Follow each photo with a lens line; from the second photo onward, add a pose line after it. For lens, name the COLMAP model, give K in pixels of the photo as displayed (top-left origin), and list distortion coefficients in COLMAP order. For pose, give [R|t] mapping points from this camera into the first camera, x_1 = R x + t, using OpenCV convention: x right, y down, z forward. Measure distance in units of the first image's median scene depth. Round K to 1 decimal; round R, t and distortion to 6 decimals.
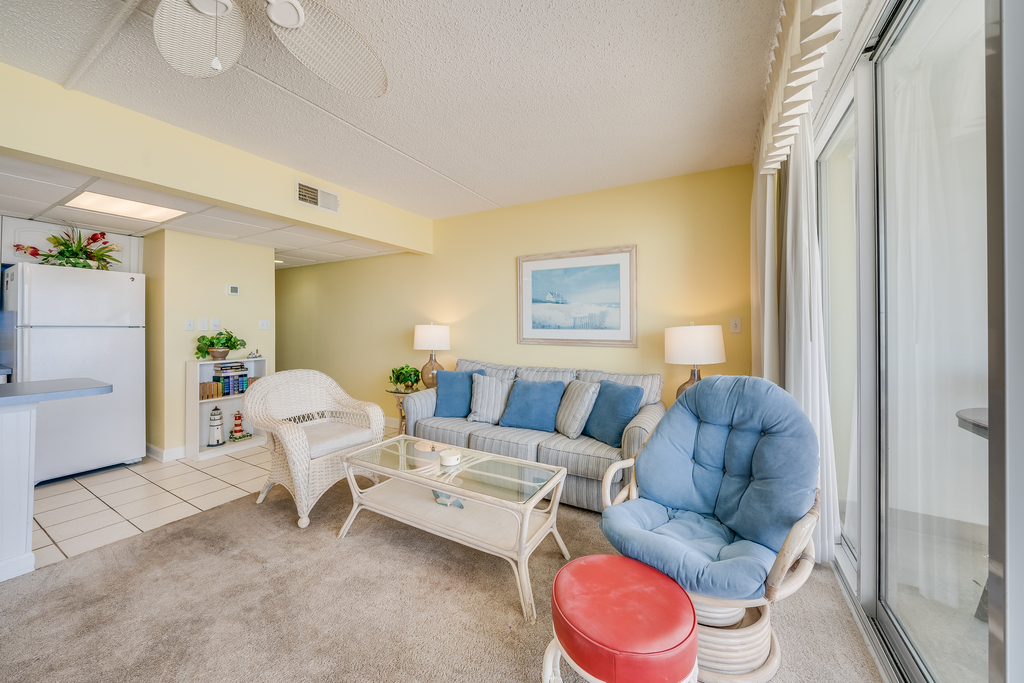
lens RADIAL K [[365.7, 0, 506.8], [0, 365.7, 321.1], [0, 0, 1]] dist [-0.006714, -0.000223]
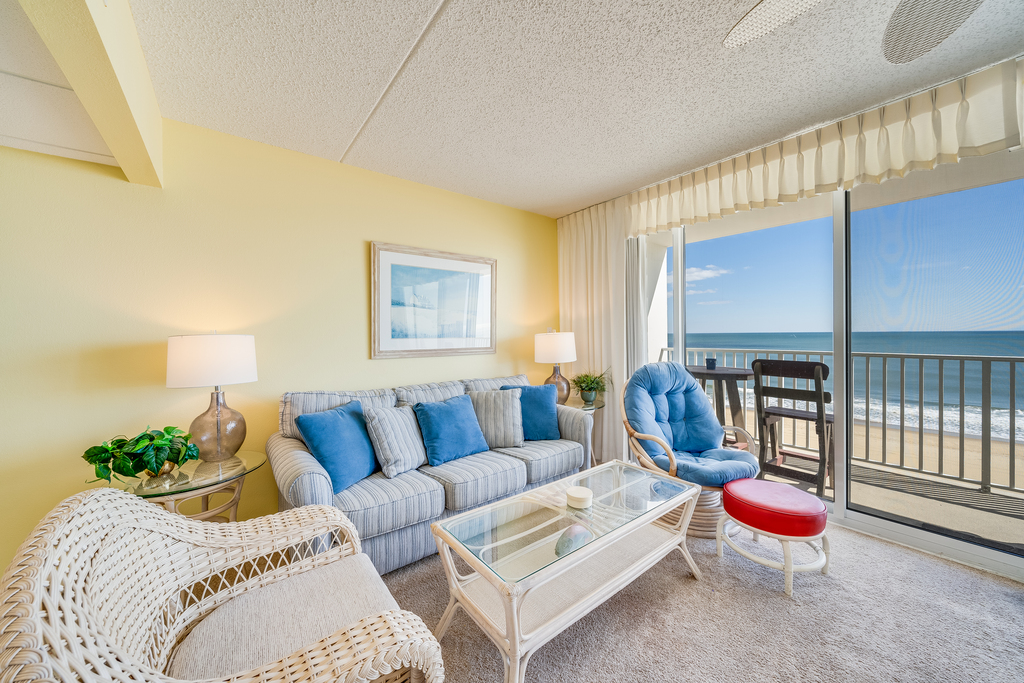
lens RADIAL K [[368.5, 0, 500.0], [0, 368.5, 334.0], [0, 0, 1]] dist [-0.006517, 0.000382]
pose [[0.390874, -0.008005, 0.920409, -0.636179], [-0.001452, 0.999956, 0.009314, 0.004108], [-0.920443, -0.004976, 0.390845, 0.542281]]
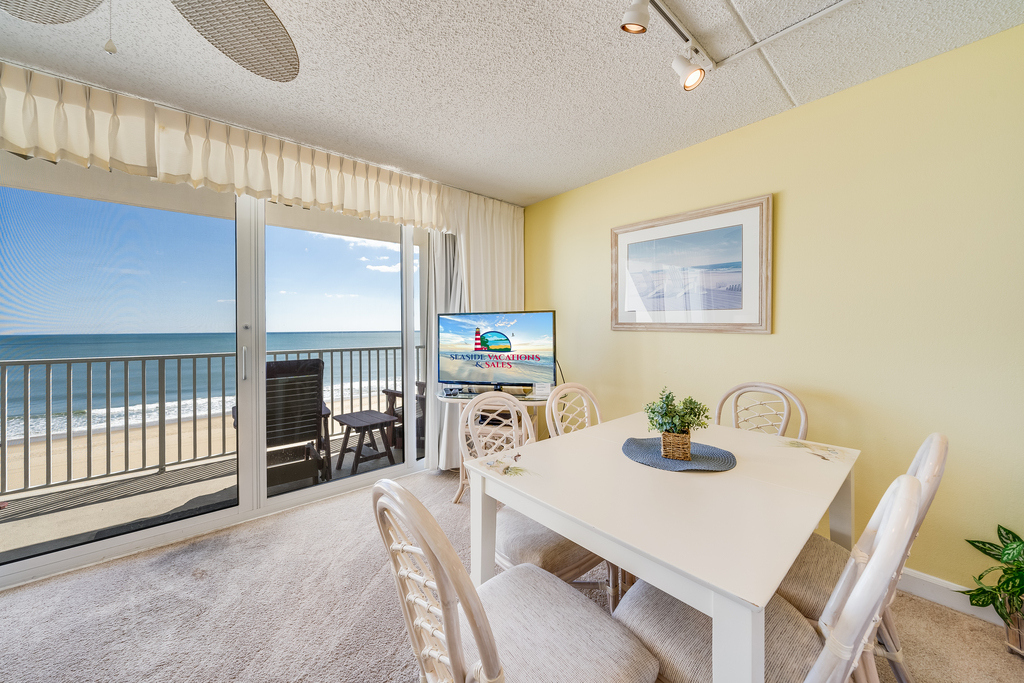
lens RADIAL K [[368.5, 0, 503.4], [0, 368.5, 327.8], [0, 0, 1]] dist [-0.006517, 0.000382]
pose [[-0.940688, 0.007141, 0.339197, -0.624769], [0.002150, 0.999884, -0.015087, 0.003179], [-0.339266, -0.013463, -0.940594, 0.448636]]
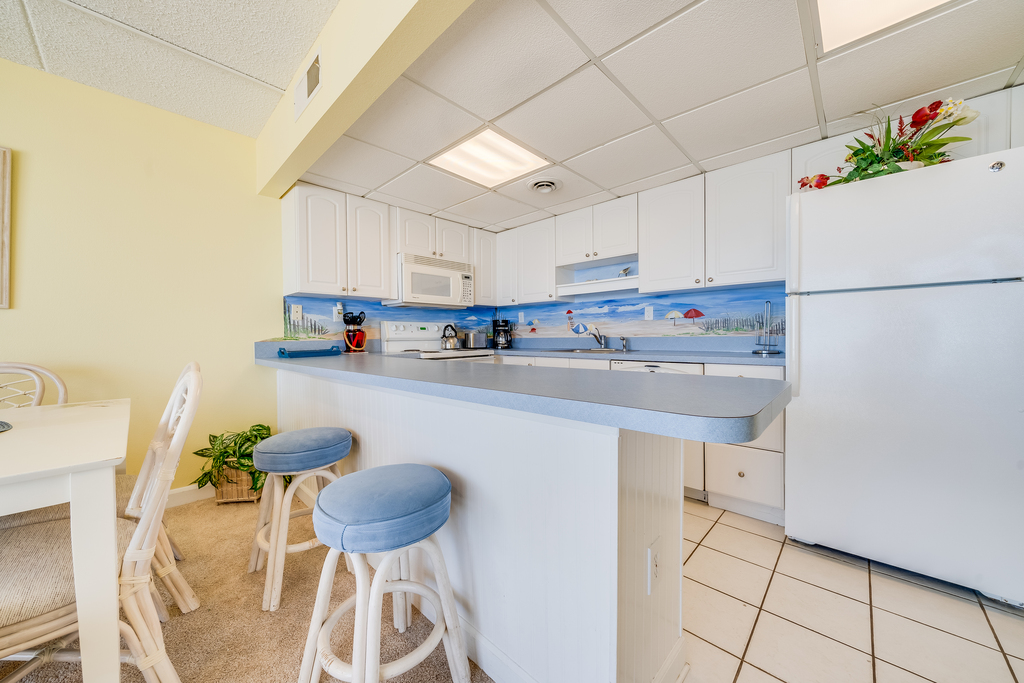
lens RADIAL K [[365.7, 0, 504.7], [0, 365.7, 339.1], [0, 0, 1]] dist [-0.006714, -0.000223]
pose [[-0.246490, 0.006544, -0.969123, -0.496446], [0.023040, 0.999734, 0.000891, 0.070415], [0.968871, -0.022109, -0.246576, 0.555803]]
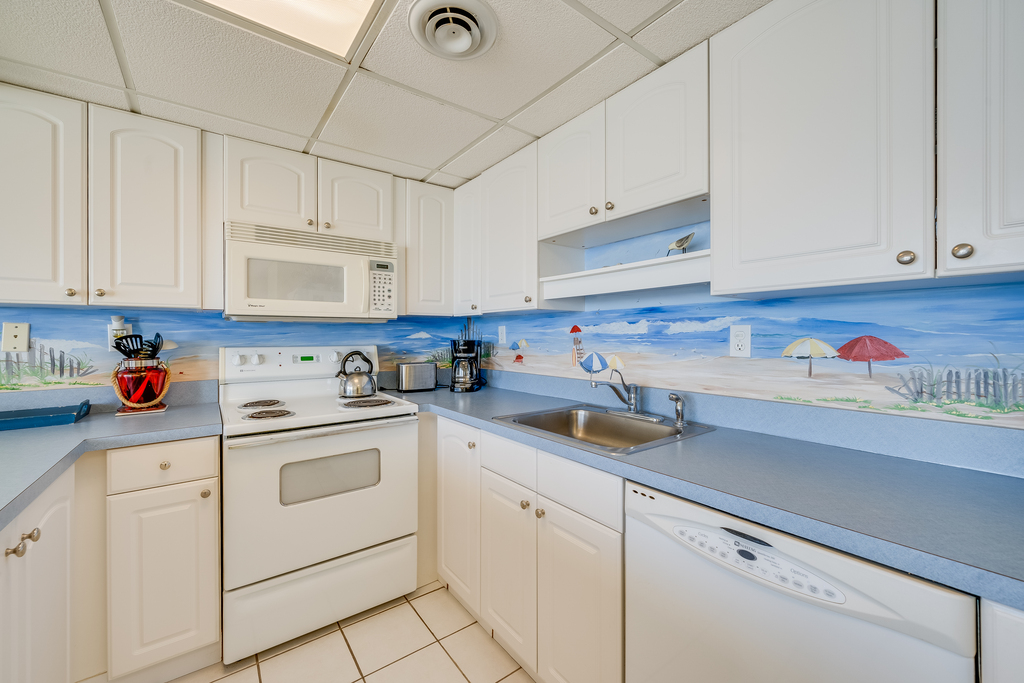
lens RADIAL K [[401.9, 0, 502.7], [0, 401.9, 336.0], [0, 0, 1]] dist [-0.002952, -0.000251]
pose [[-0.404933, -0.003087, -0.914341, -1.001746], [0.012938, 0.999875, -0.009105, 0.007640], [0.914255, -0.015517, -0.404843, 0.626517]]
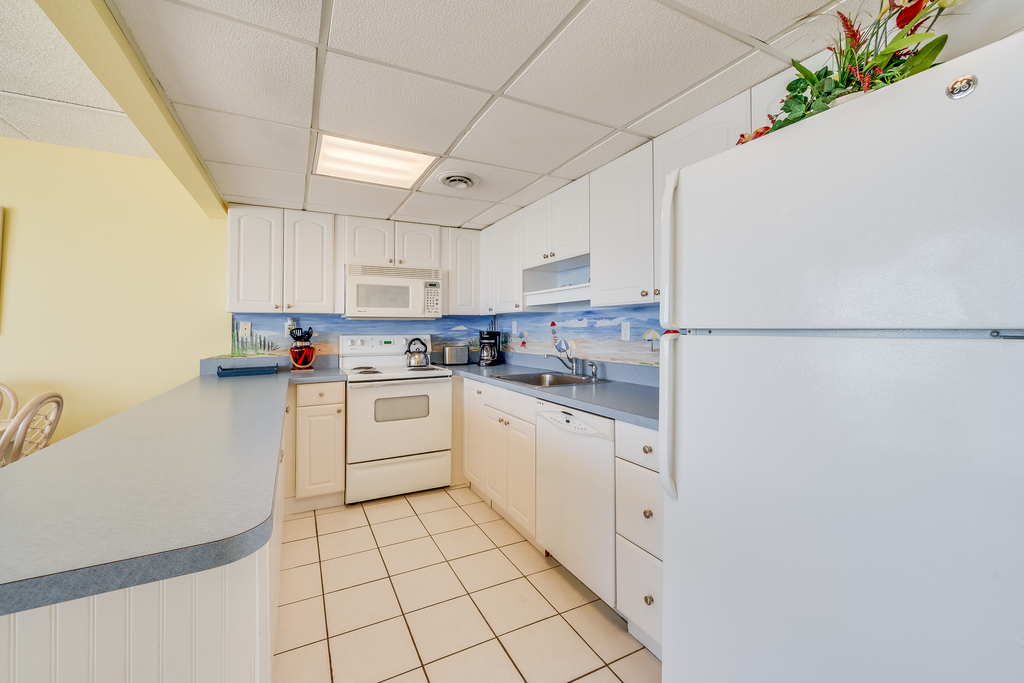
lens RADIAL K [[410.2, 0, 504.4], [0, 410.2, 317.0], [0, 0, 1]] dist [-0.002077, 0.000257]
pose [[-0.546010, -0.026038, -0.837374, -0.728896], [0.012084, 0.999168, -0.038949, 0.012980], [0.837691, -0.031386, -0.545242, 0.921518]]
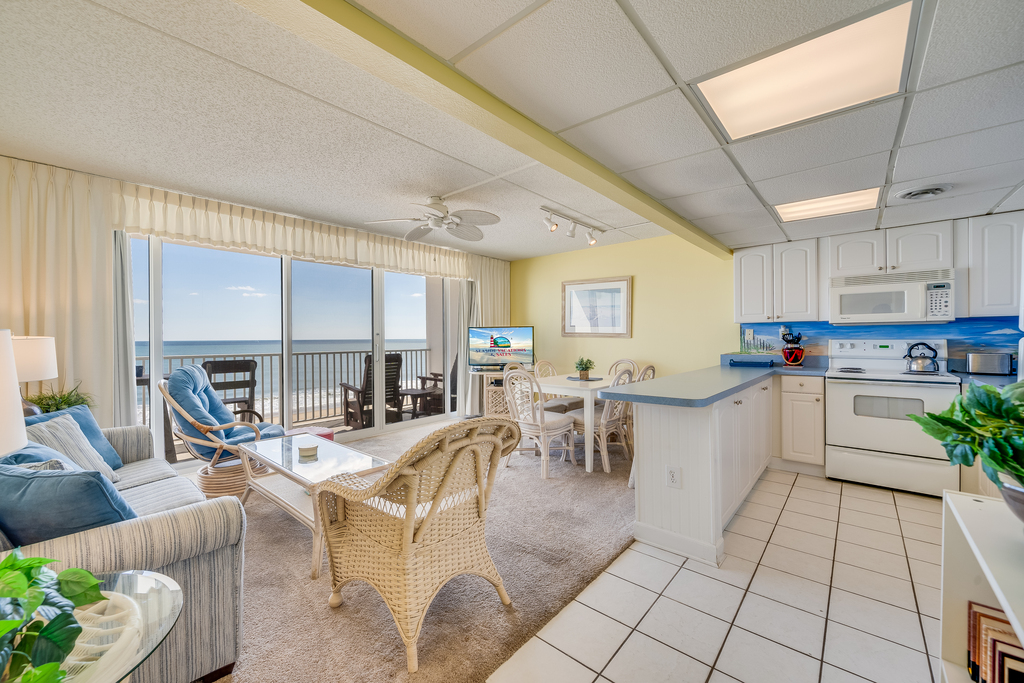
lens RADIAL K [[403.7, 0, 500.1], [0, 403.7, 338.1], [0, 0, 1]] dist [-0.003762, -0.000259]
pose [[-0.979169, 0.003435, 0.203020, -0.665962], [0.001529, 0.999953, -0.009545, 0.020219], [-0.203043, -0.009036, -0.979128, 1.365451]]
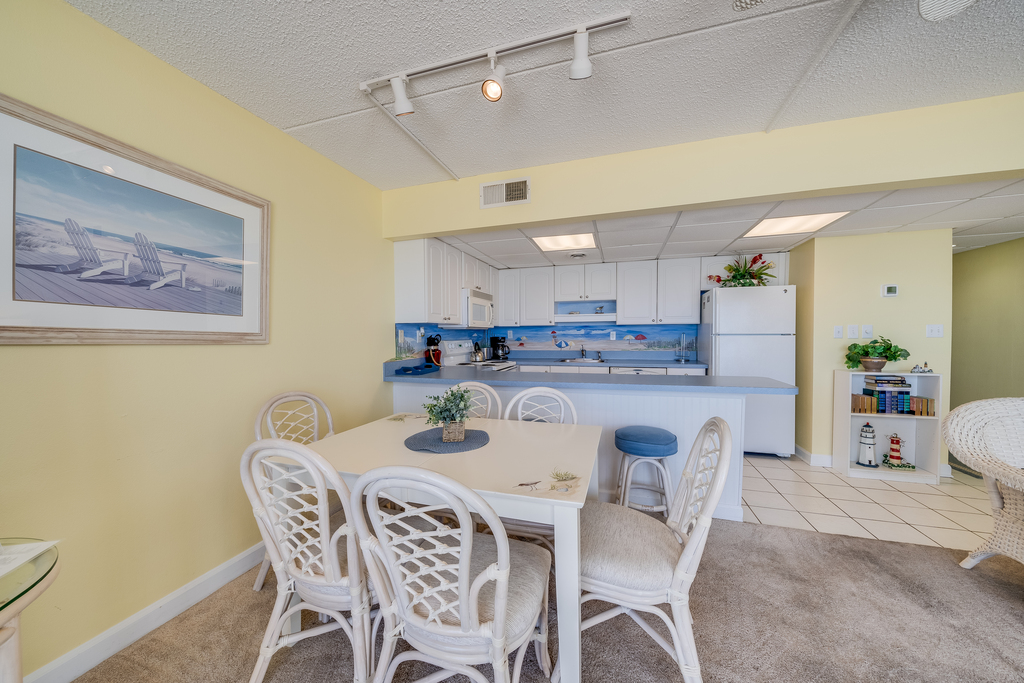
lens RADIAL K [[365.7, 0, 507.5], [0, 365.7, 342.1], [0, 0, 1]] dist [-0.006714, -0.000223]
pose [[0.215667, 0.015456, -0.976345, -0.139468], [0.022108, 0.999541, 0.020707, -0.002265], [0.976217, -0.026051, 0.215226, -0.061295]]
